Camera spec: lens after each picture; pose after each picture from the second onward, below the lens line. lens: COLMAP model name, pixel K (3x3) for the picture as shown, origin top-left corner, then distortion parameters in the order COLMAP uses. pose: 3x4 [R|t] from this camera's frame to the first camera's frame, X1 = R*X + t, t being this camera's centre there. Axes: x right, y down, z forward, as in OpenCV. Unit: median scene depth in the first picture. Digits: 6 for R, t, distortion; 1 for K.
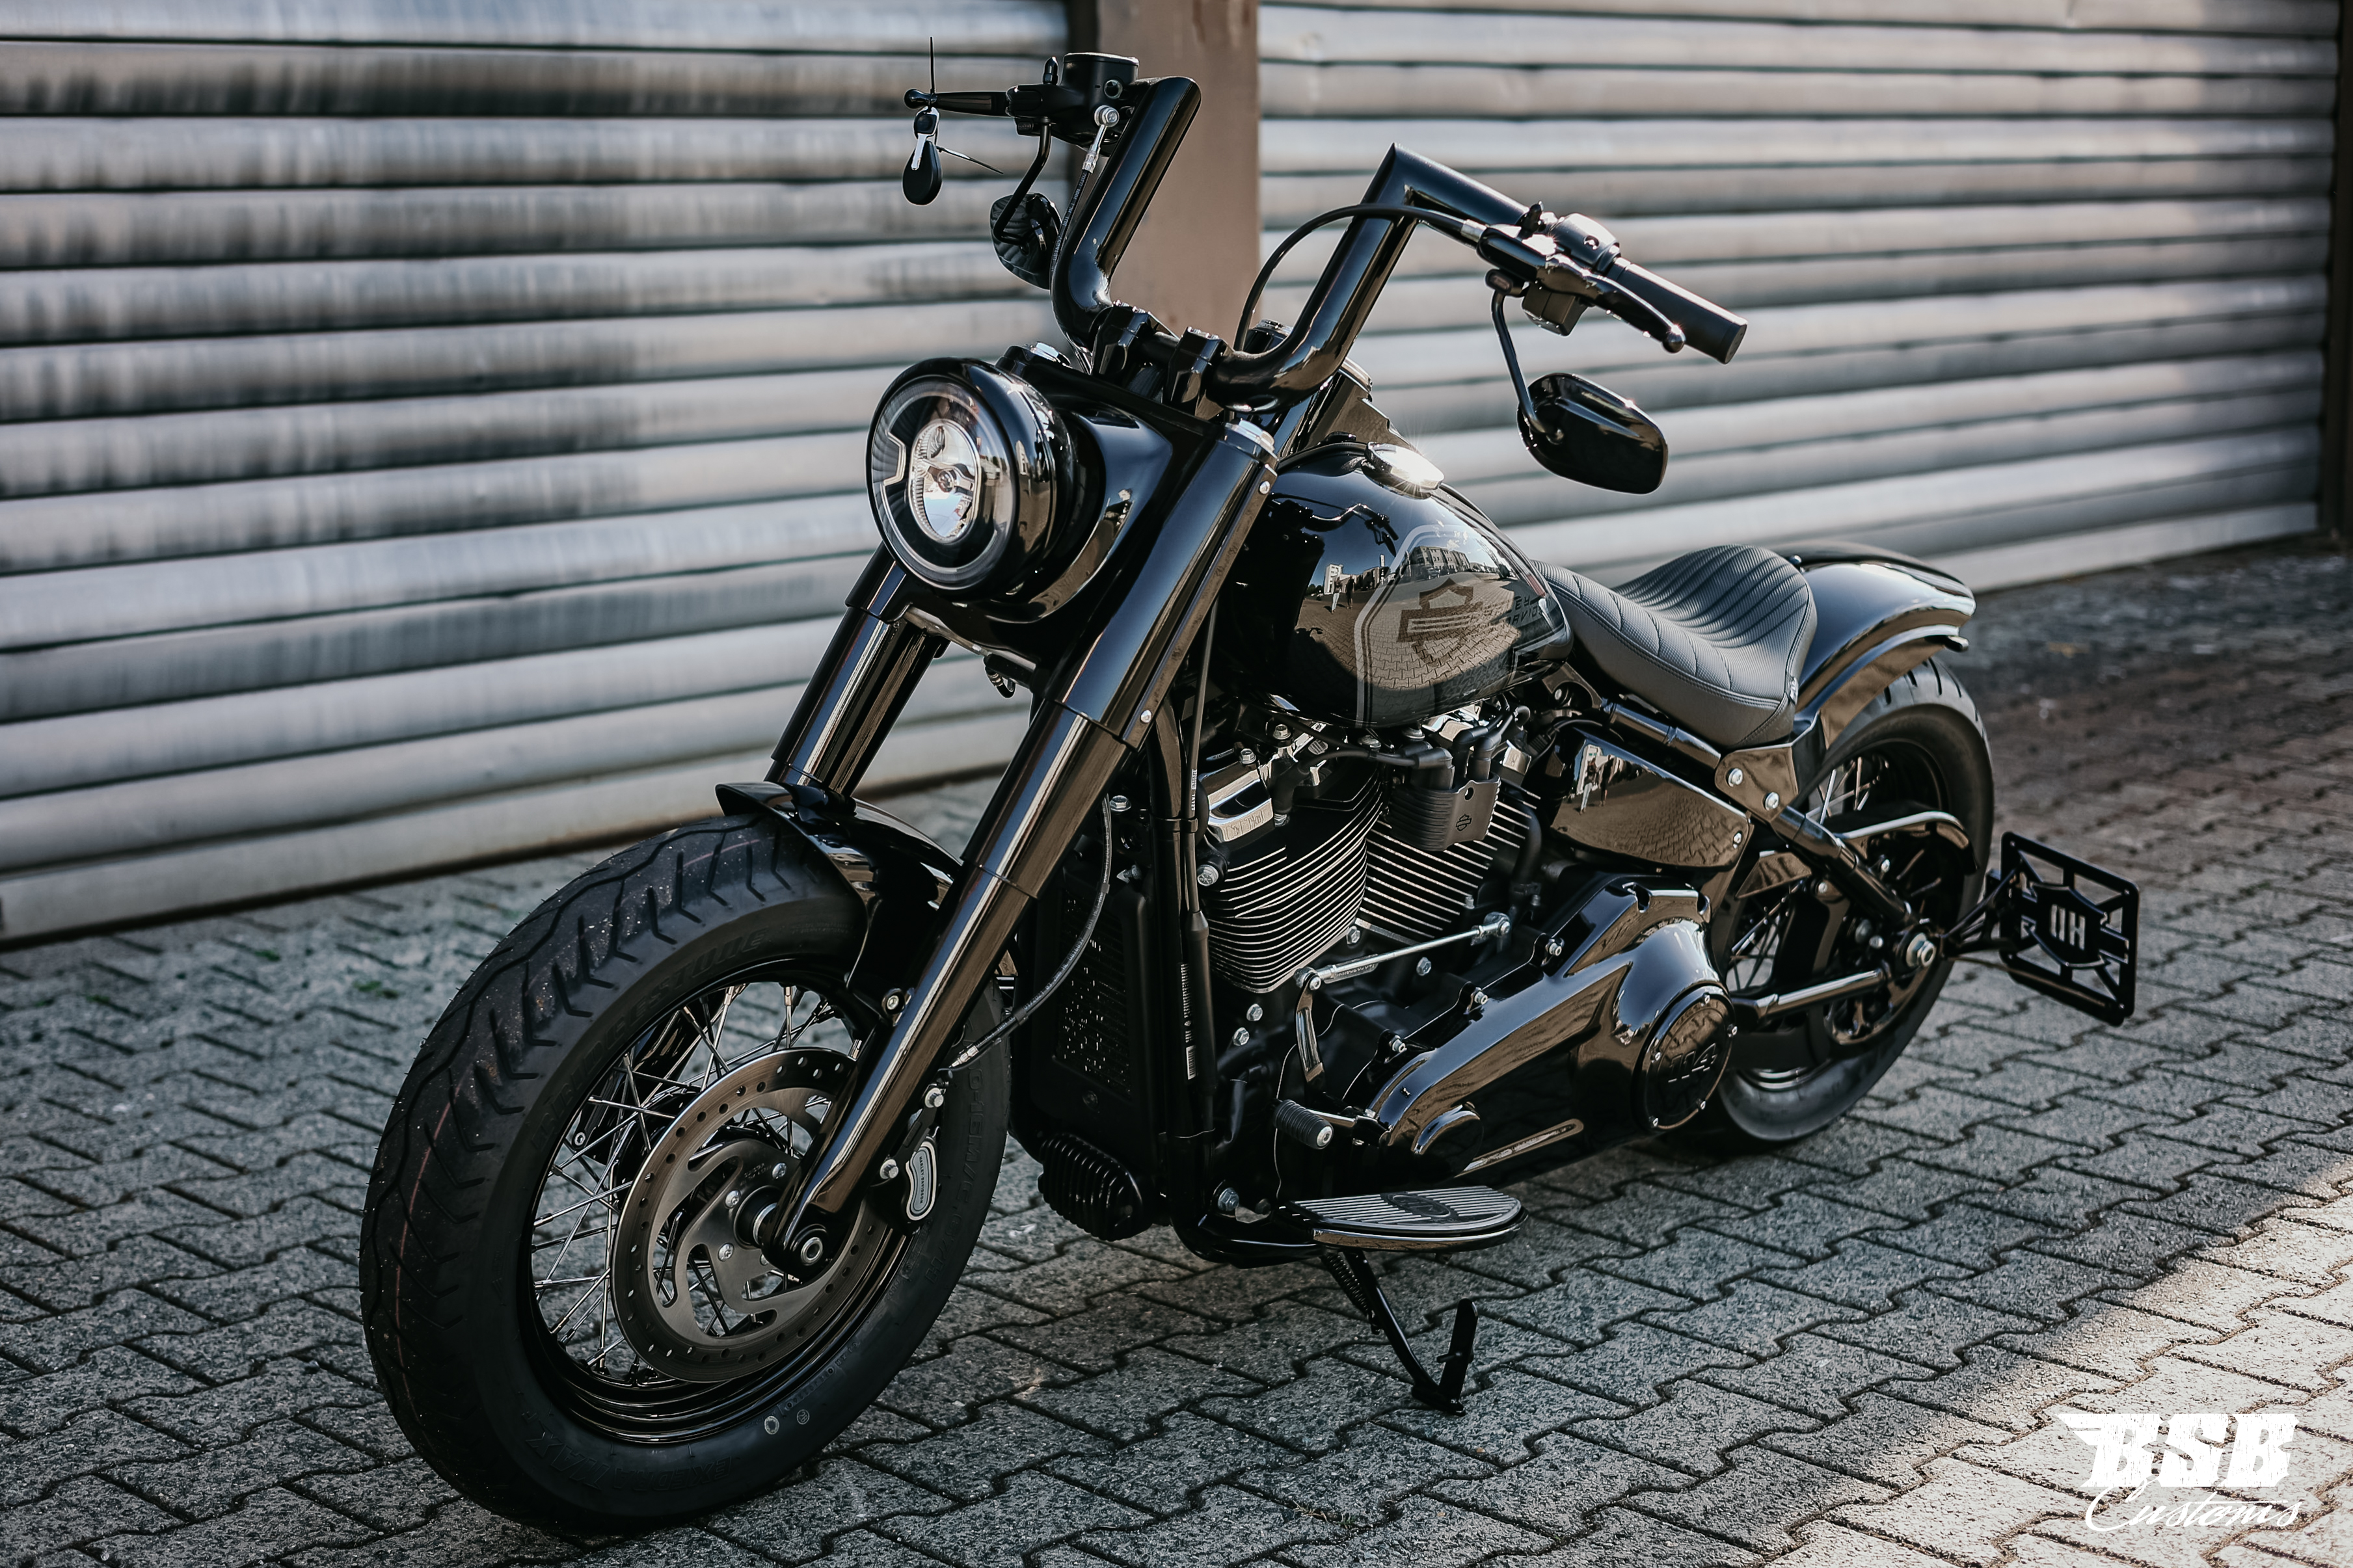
lens RADIAL K [[3570.1, 0, 1147.2], [0, 3570.1, 927.8], [0, 0, 1]] dist [0.013678, 0.000000]
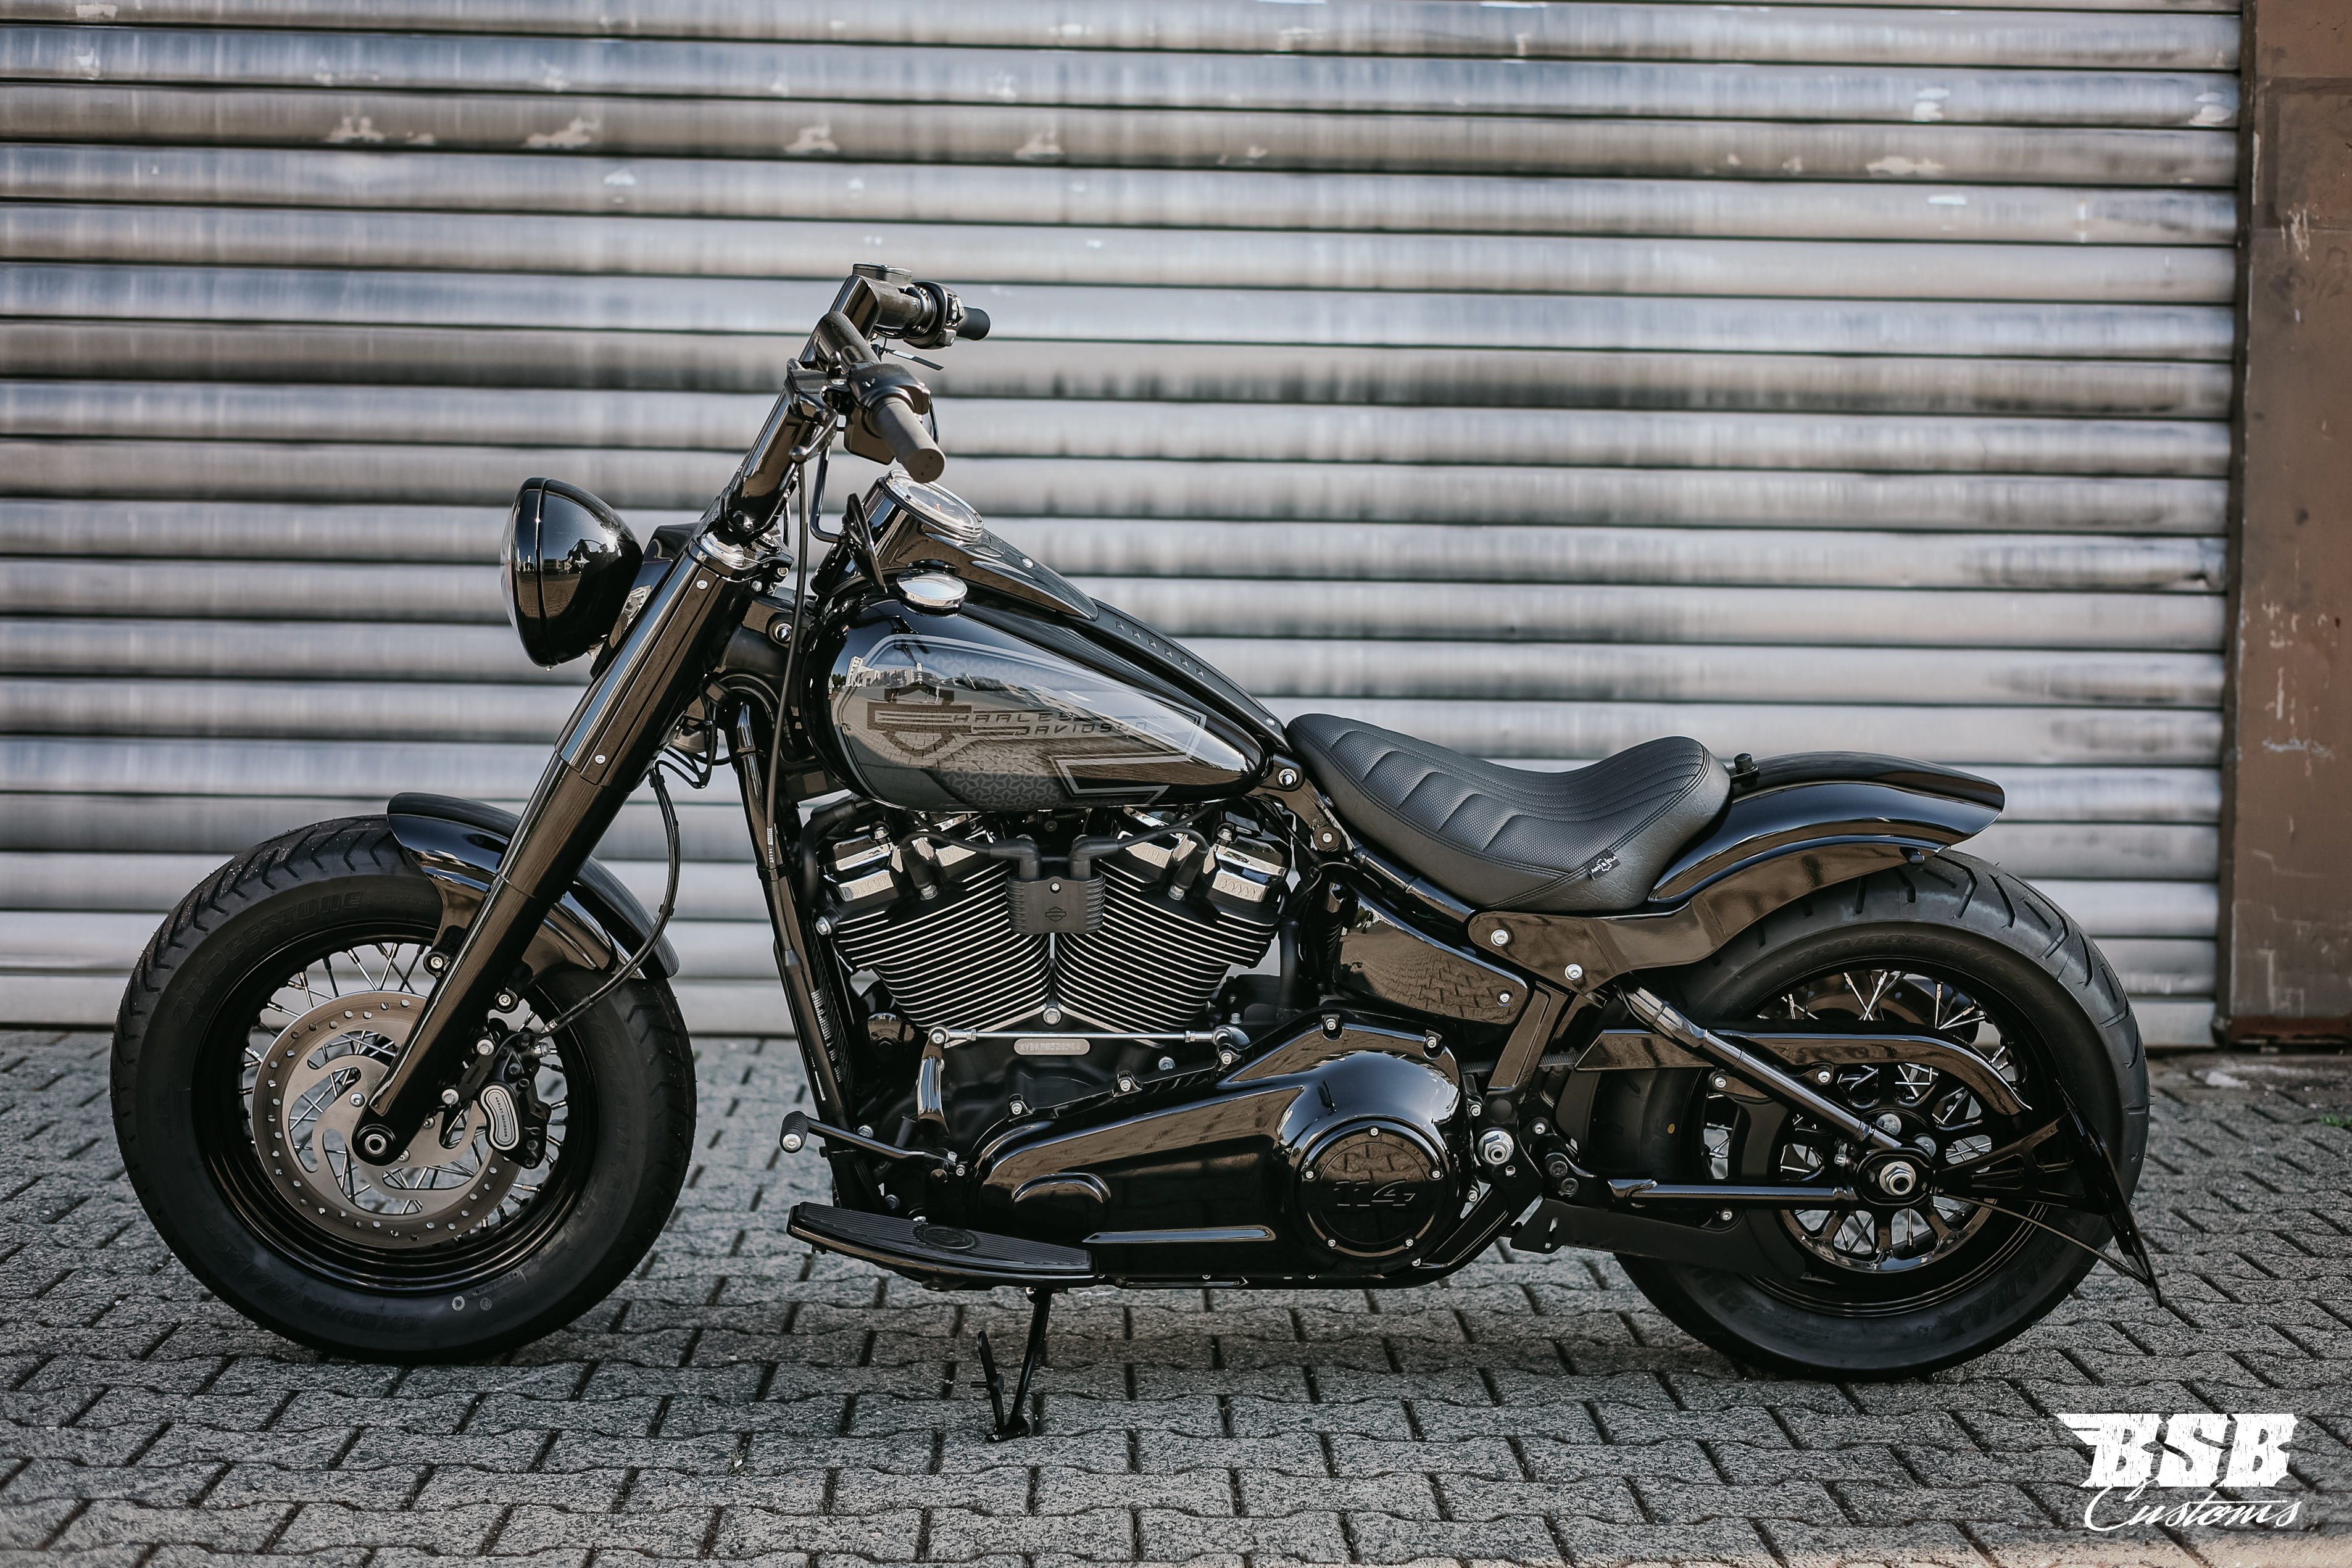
lens RADIAL K [[3568.9, 0, 1247.3], [0, 3568.9, 748.5], [0, 0, 1]] dist [0.013678, 0.000000]
pose [[0.723430, 0.051131, -0.688502, 0.864074], [-0.166217, 0.980819, -0.101810, 0.023109], [0.670091, 0.188093, 0.718053, 0.197286]]
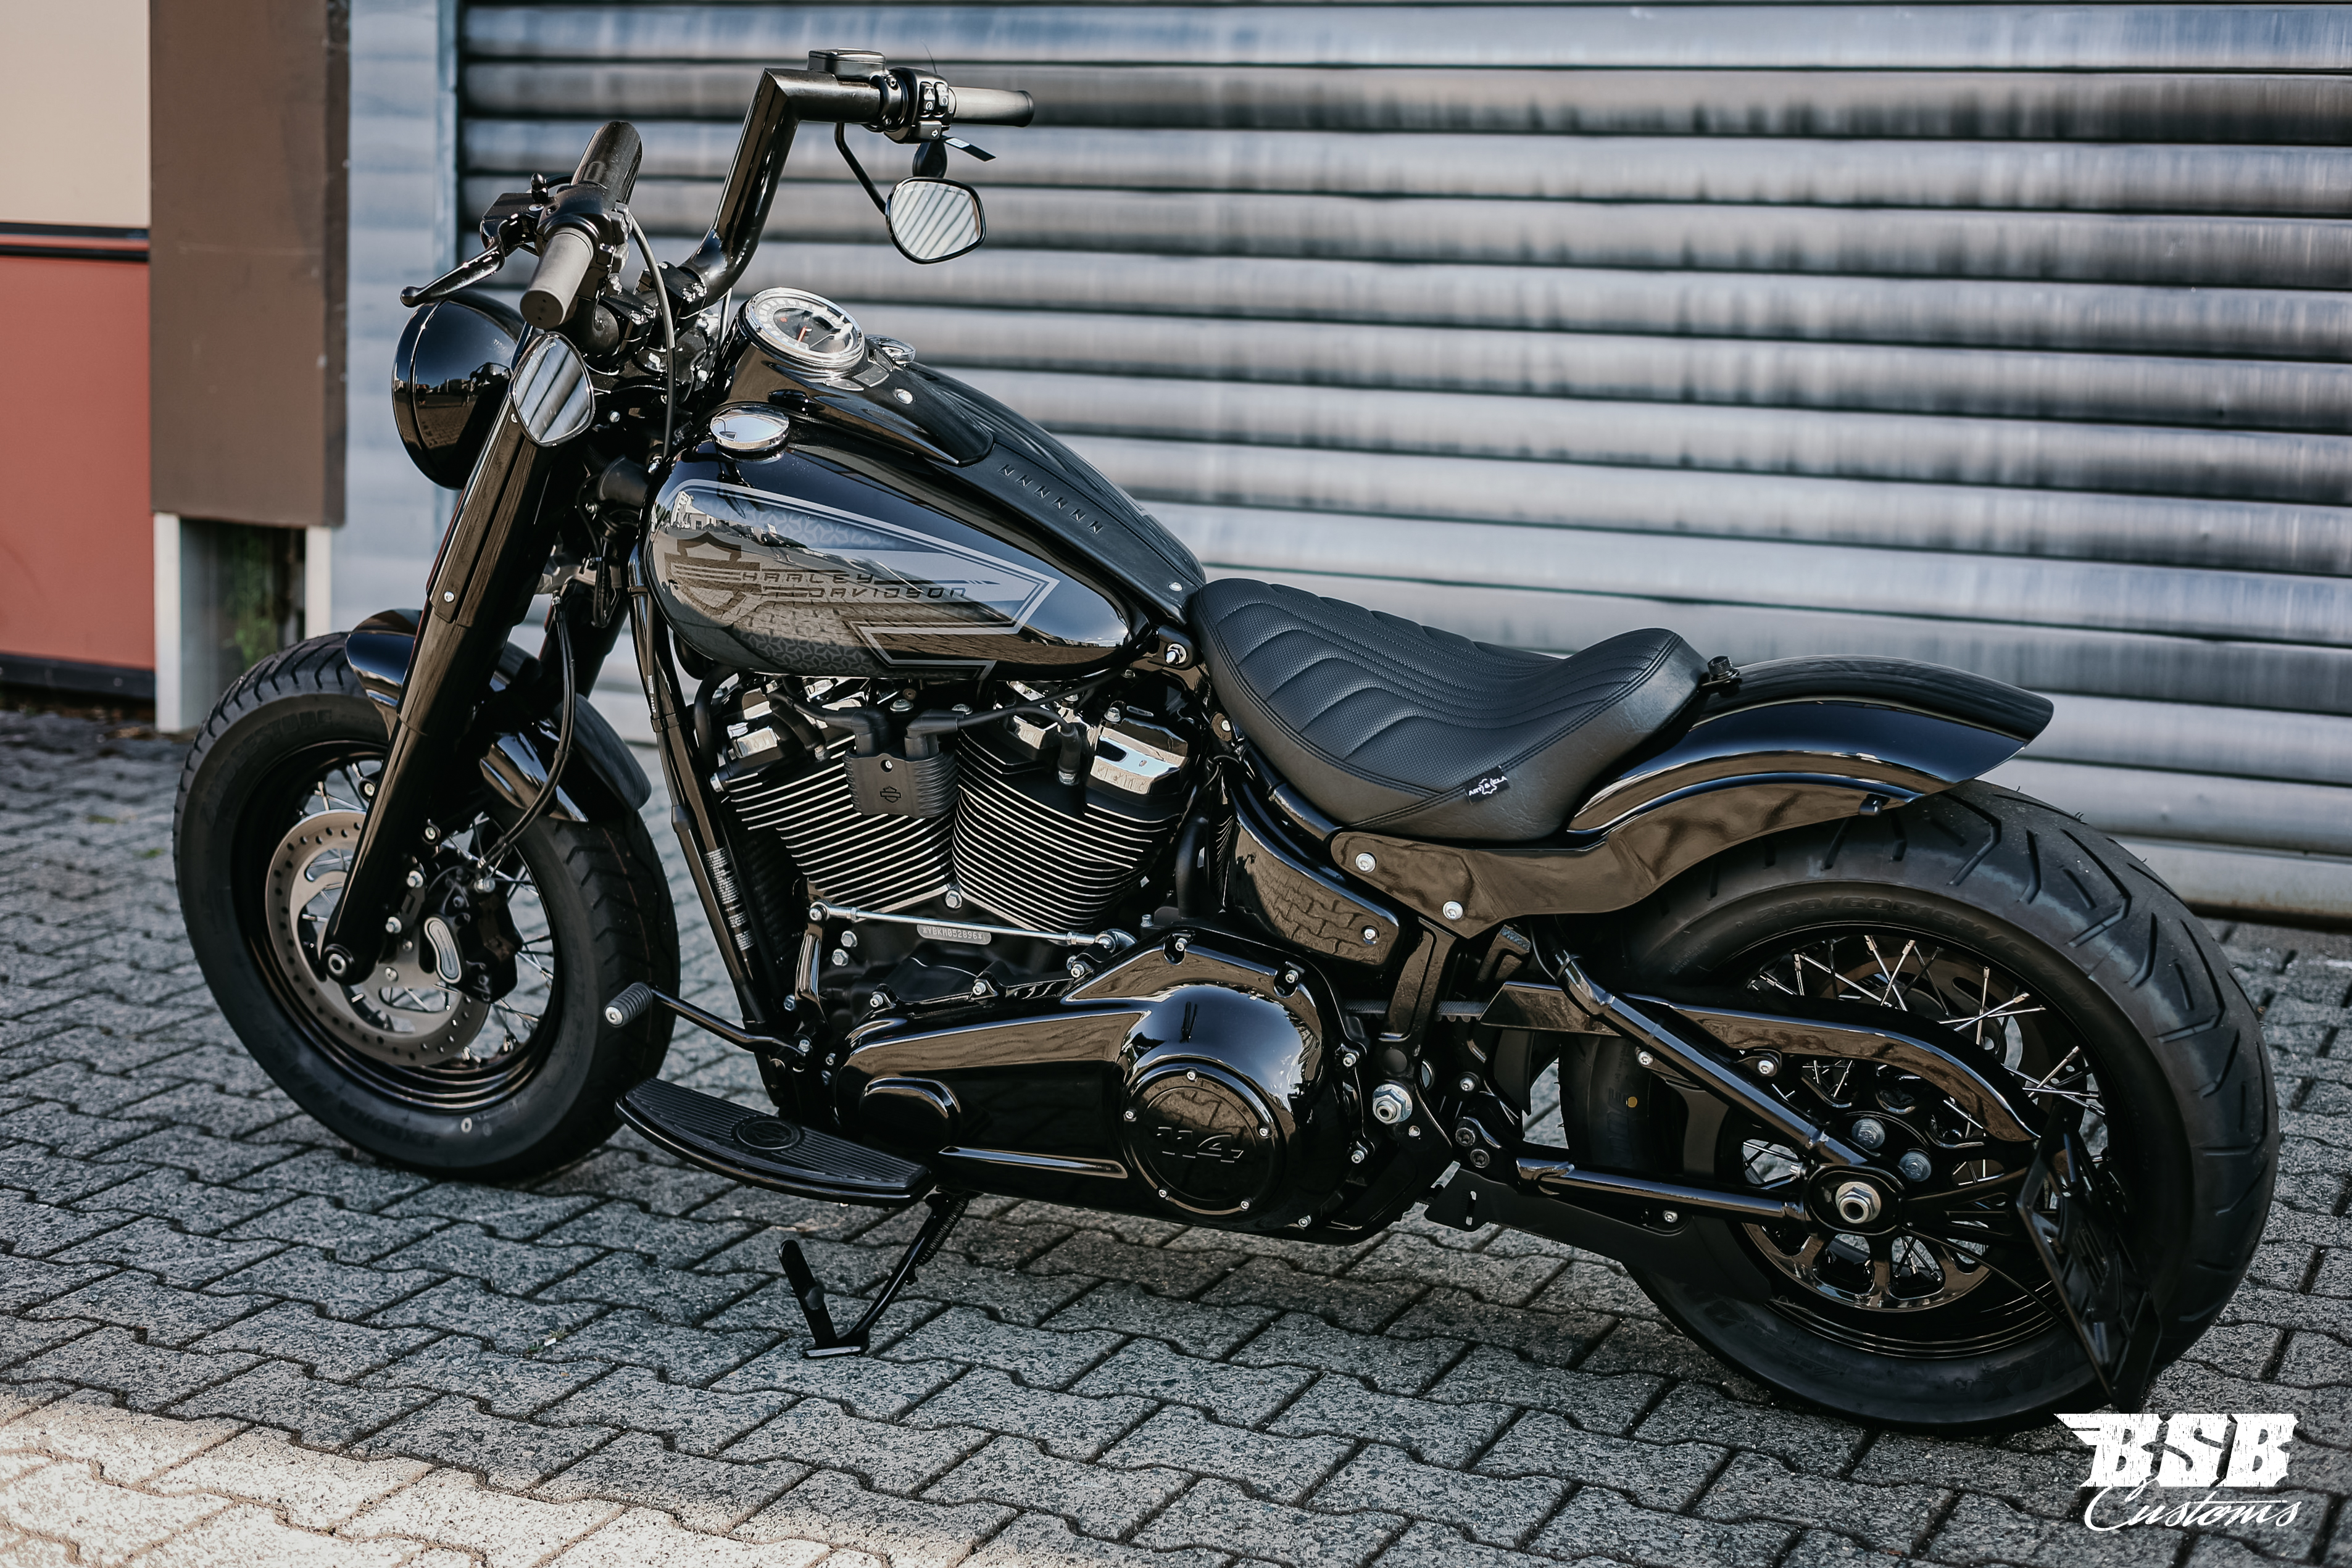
lens RADIAL K [[3568.9, 0, 1185.4], [0, 3568.9, 755.0], [0, 0, 1]] dist [0.013678, 0.000000]
pose [[0.319304, 0.163494, -0.933442, 1.008700], [-0.224128, 0.970089, 0.093245, -0.146040], [0.920767, 0.179437, 0.346397, 0.677698]]
